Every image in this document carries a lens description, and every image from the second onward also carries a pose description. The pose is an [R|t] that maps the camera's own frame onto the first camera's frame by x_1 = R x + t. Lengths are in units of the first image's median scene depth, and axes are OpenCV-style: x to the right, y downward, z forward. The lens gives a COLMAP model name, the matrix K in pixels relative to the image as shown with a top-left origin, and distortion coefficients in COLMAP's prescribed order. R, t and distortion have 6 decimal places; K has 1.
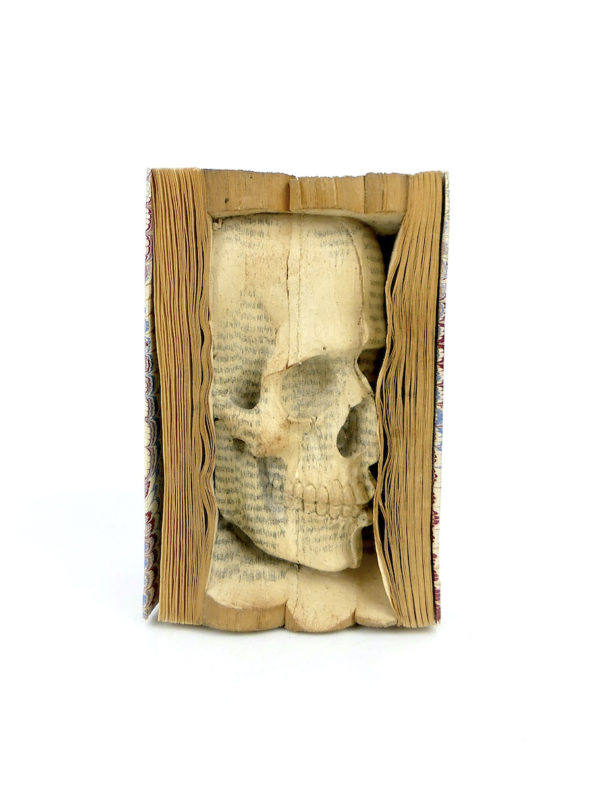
lens RADIAL K [[916.2, 0, 269.6], [0, 916.2, 396.5], [0, 0, 1]] dist [0.008097, 0.004321]
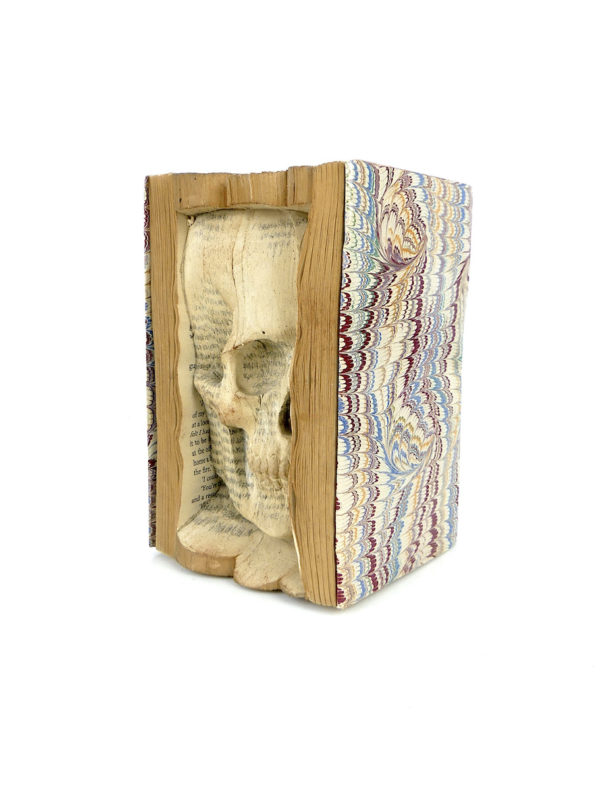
lens RADIAL K [[801.6, 0, 300.0], [0, 801.6, 400.0], [0, 0, 1]] dist [0.005225, 0.002238]
pose [[0.813367, 0.097650, -0.573497, 0.645443], [-0.077615, 0.995214, 0.059377, -0.032444], [0.576550, -0.003783, 0.817053, 0.244773]]
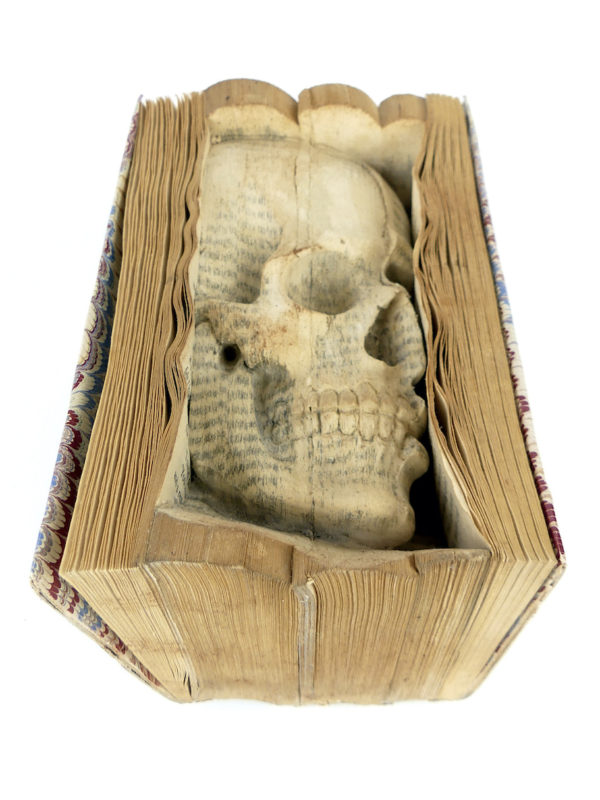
lens RADIAL K [[801.6, 0, 300.0], [0, 801.6, 400.0], [0, 0, 1]] dist [0.005225, 0.002238]
pose [[0.999587, 0.014332, 0.024906, 0.008366], [0.005954, 0.744632, -0.667449, 0.506776], [-0.028112, 0.667322, 0.744239, 0.575934]]
